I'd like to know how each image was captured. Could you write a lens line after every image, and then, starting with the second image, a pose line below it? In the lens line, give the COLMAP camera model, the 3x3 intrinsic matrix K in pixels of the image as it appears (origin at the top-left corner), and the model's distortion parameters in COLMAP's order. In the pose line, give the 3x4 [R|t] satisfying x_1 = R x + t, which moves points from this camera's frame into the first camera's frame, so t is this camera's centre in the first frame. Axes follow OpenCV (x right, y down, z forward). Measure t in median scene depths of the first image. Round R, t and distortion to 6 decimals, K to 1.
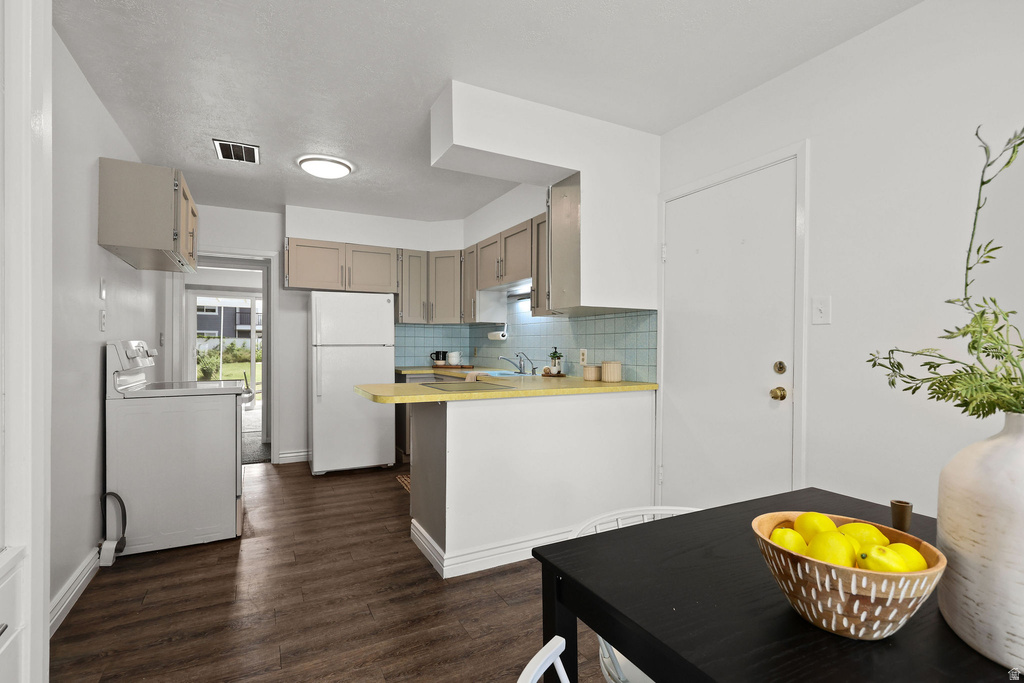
lens RADIAL K [[488.1, 0, 514.0], [0, 488.1, 346.3], [0, 0, 1]] dist [-0.000987, 0.000095]
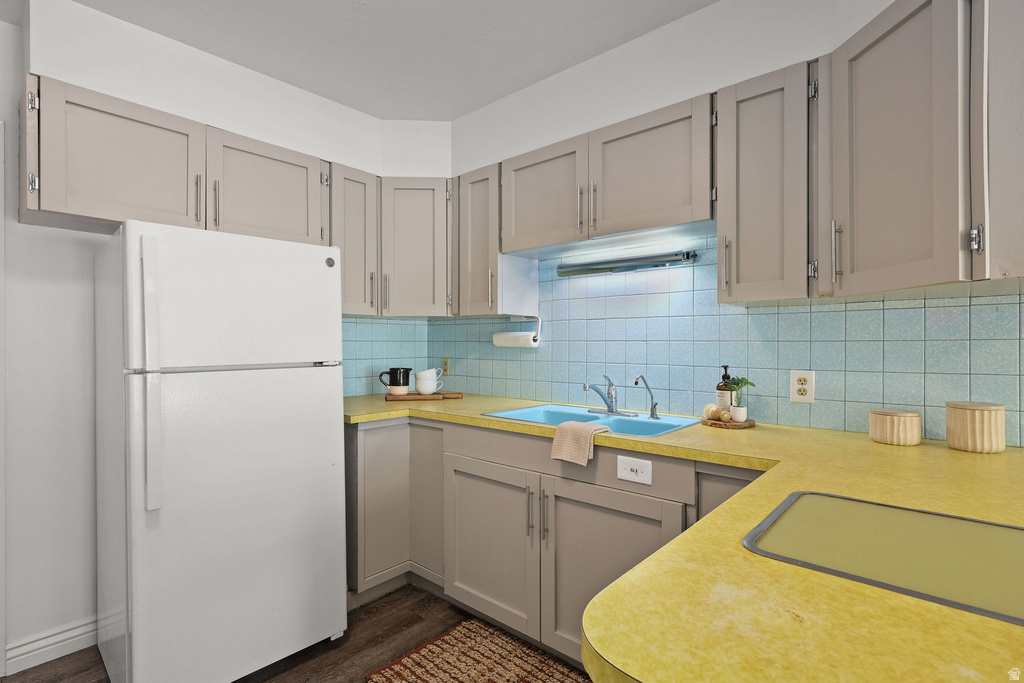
lens RADIAL K [[488.1, 0, 511.9], [0, 488.1, 341.1], [0, 0, 1]] dist [-0.000987, 0.000095]
pose [[0.935159, -0.002008, 0.354223, -0.242915], [0.003938, 0.999981, -0.004726, -0.017968], [-0.354207, 0.005814, 0.935149, 0.497134]]
